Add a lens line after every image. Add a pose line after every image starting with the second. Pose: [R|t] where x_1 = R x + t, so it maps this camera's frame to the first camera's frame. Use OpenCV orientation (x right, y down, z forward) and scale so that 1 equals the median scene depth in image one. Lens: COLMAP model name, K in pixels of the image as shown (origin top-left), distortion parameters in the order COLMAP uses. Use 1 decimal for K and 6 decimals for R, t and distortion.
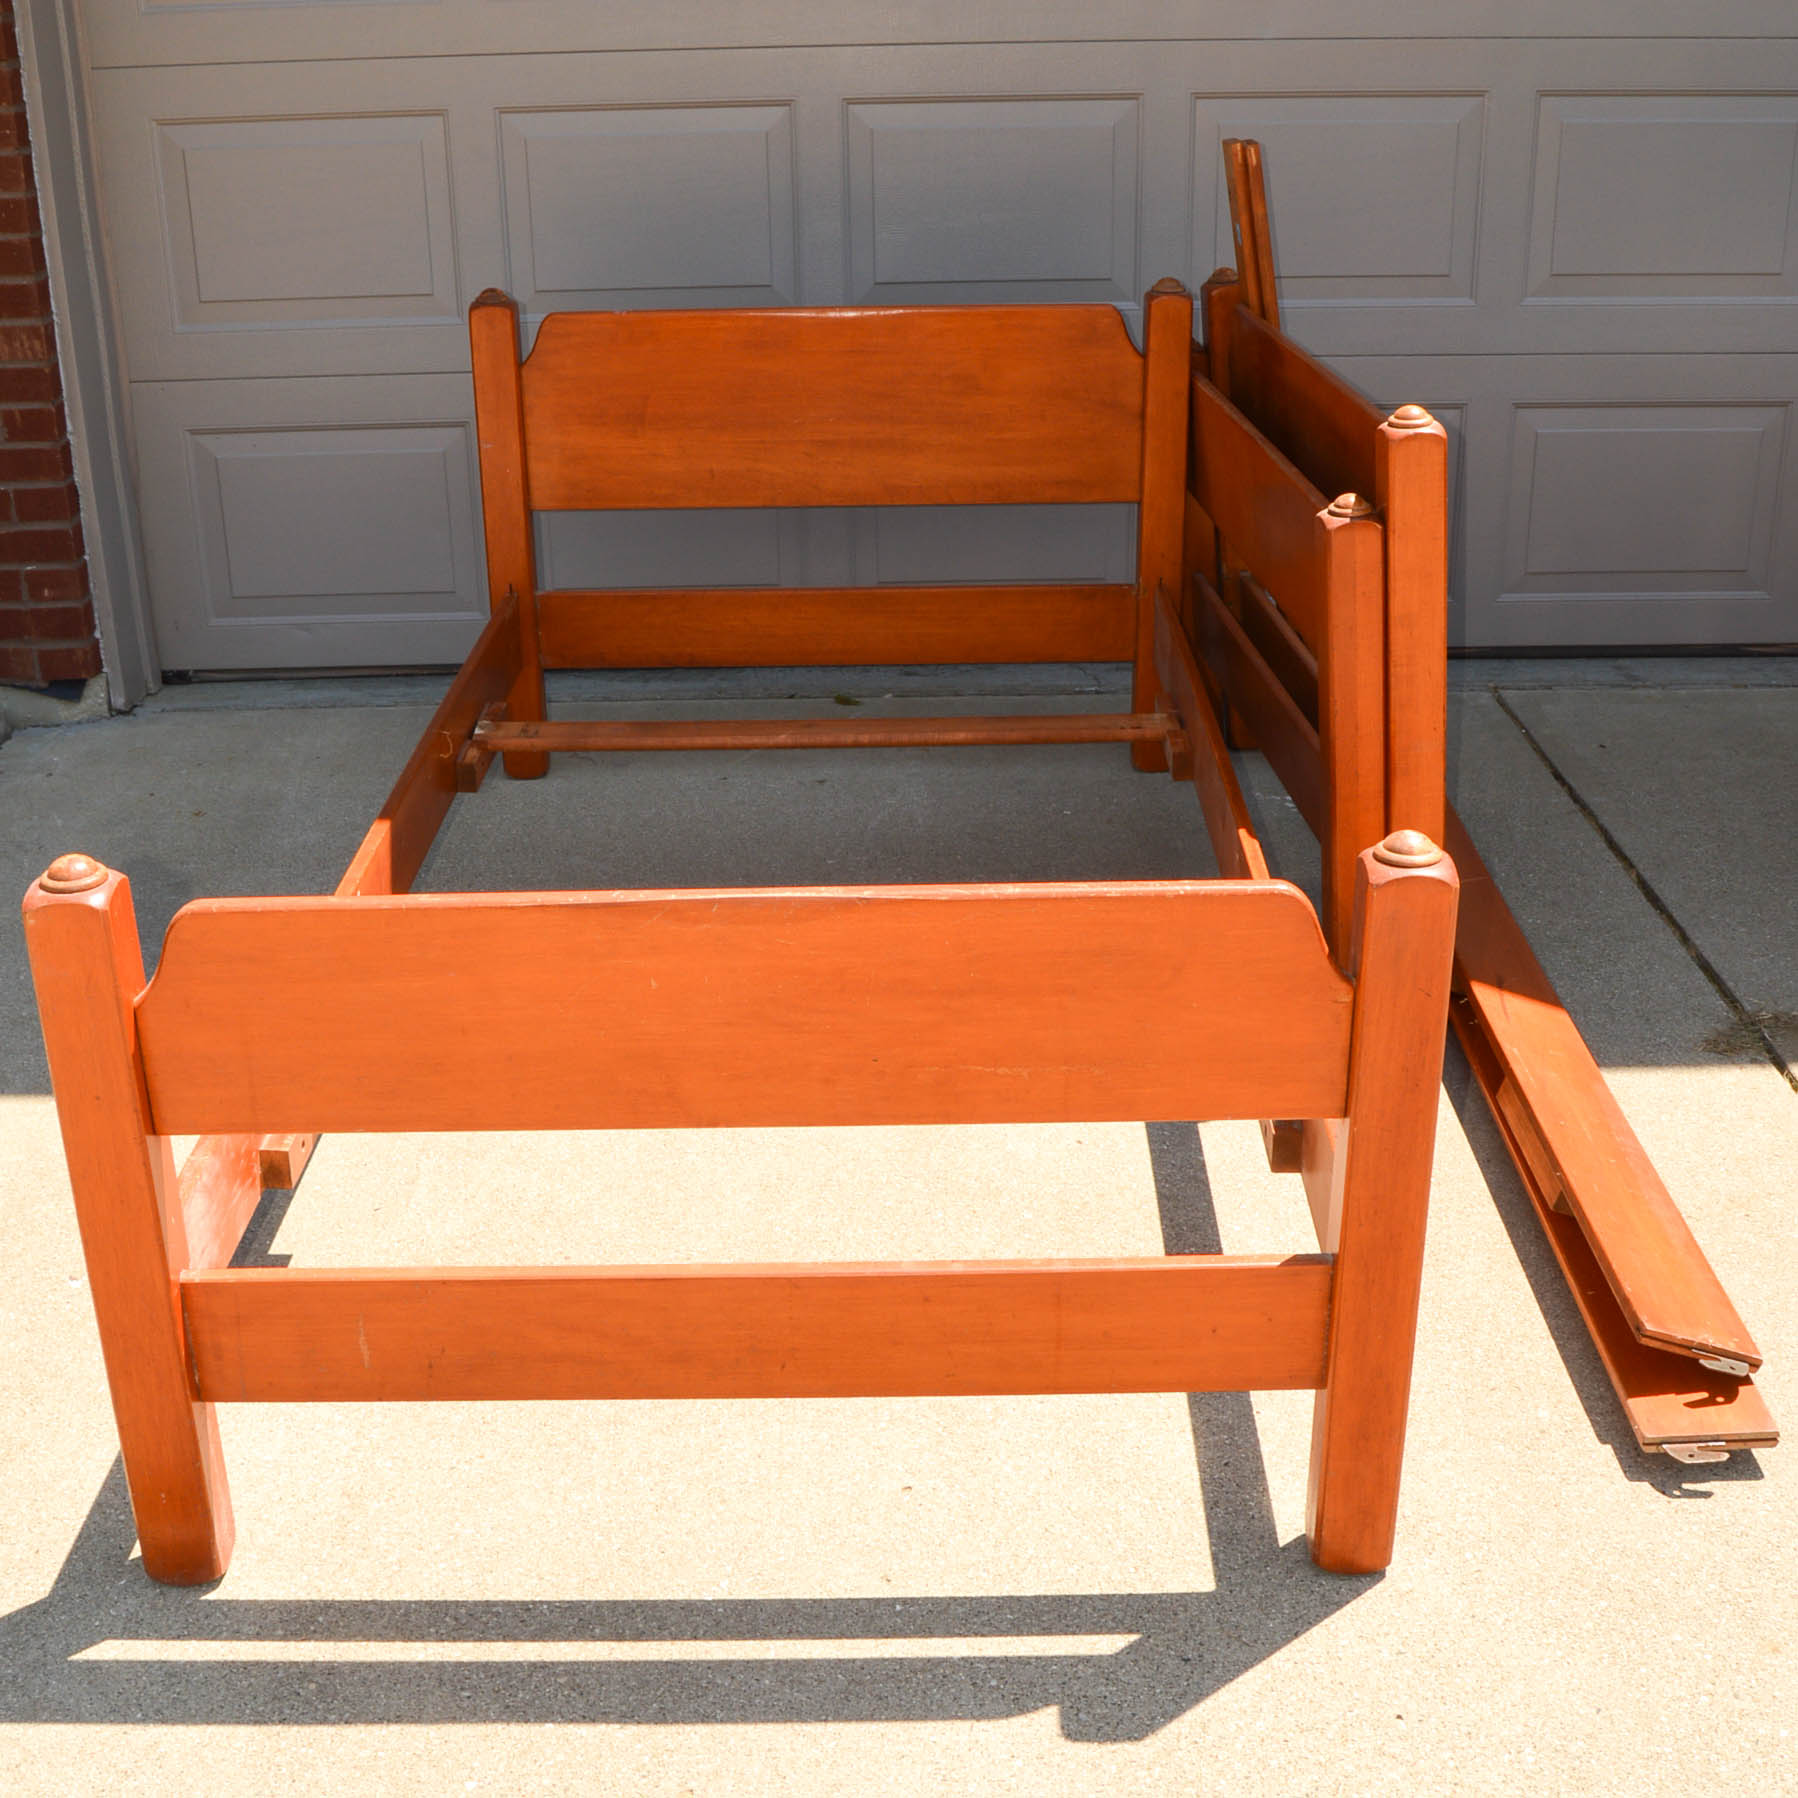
lens RADIAL K [[2341.9, 0, 899.0], [0, 2341.9, 899.0], [0, 0, 1]] dist [-0.072607, 0.002561]
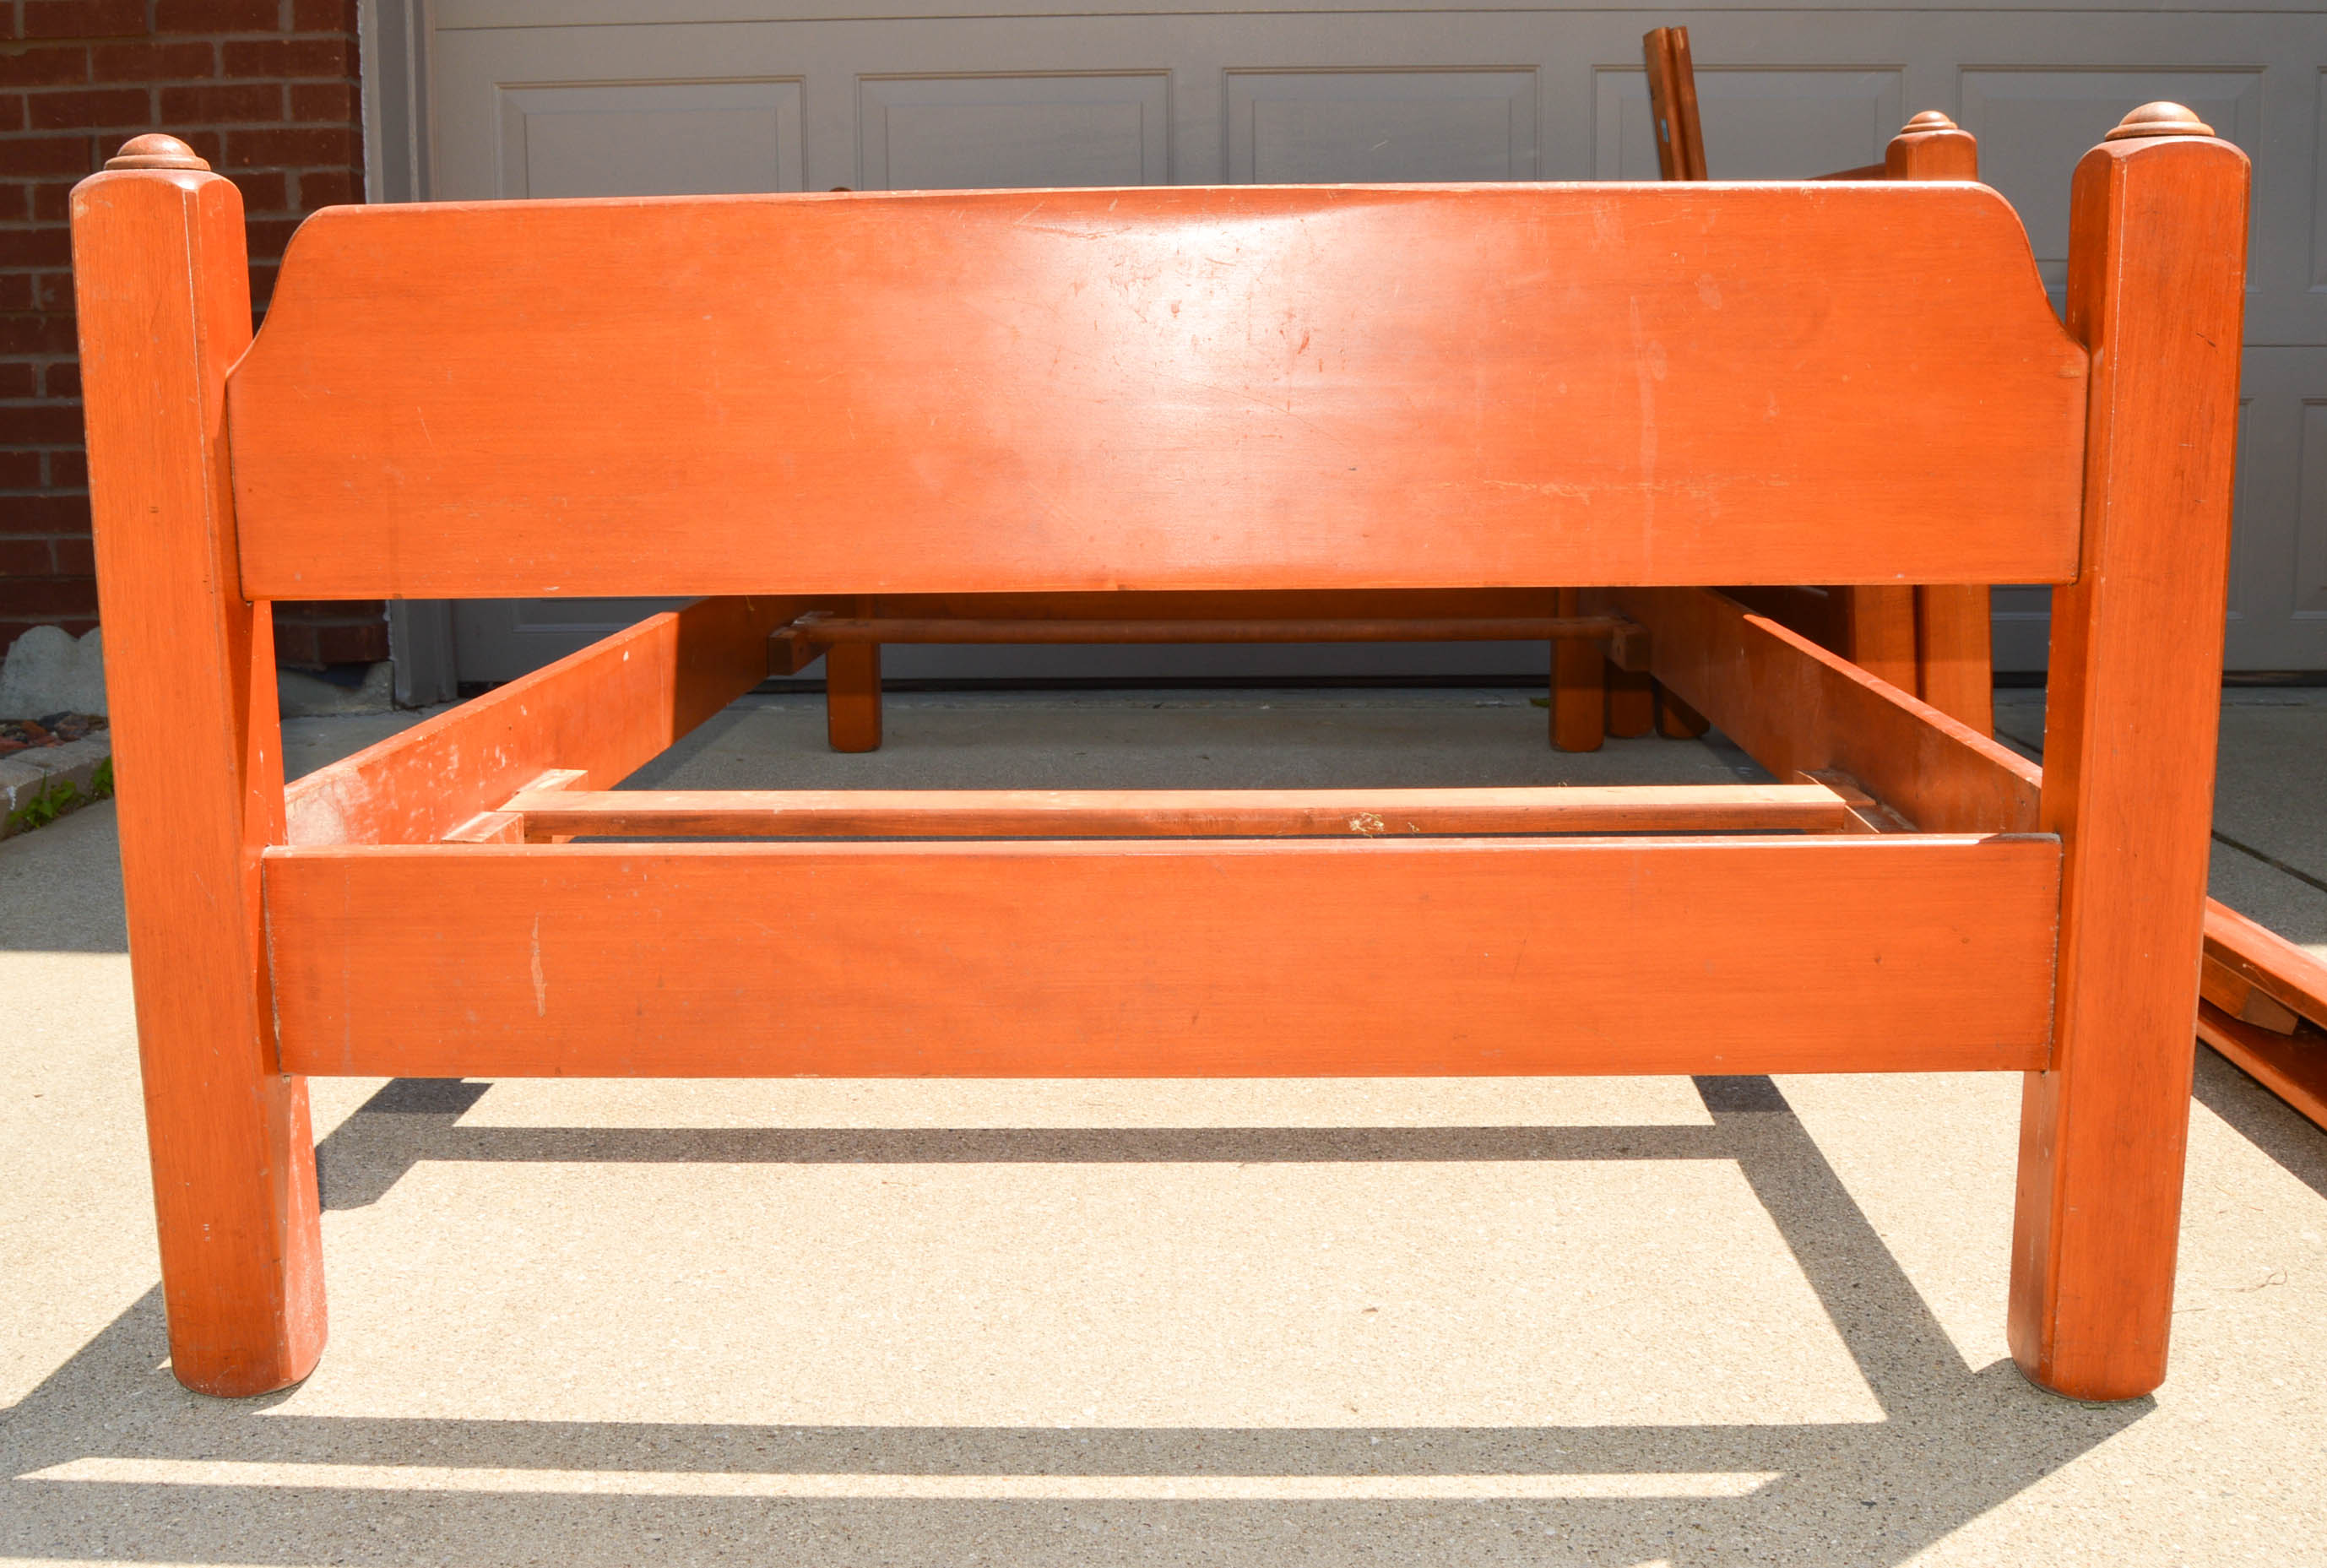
lens RADIAL K [[2152.7, 0, 1163.5], [0, 2152.7, 784.0], [0, 0, 1]] dist [-0.071641, 0.018225]
pose [[0.999652, 0.007333, -0.025325, -0.042288], [-0.013396, 0.968578, -0.248348, 0.273980], [0.022708, 0.248601, 0.968340, 0.406536]]
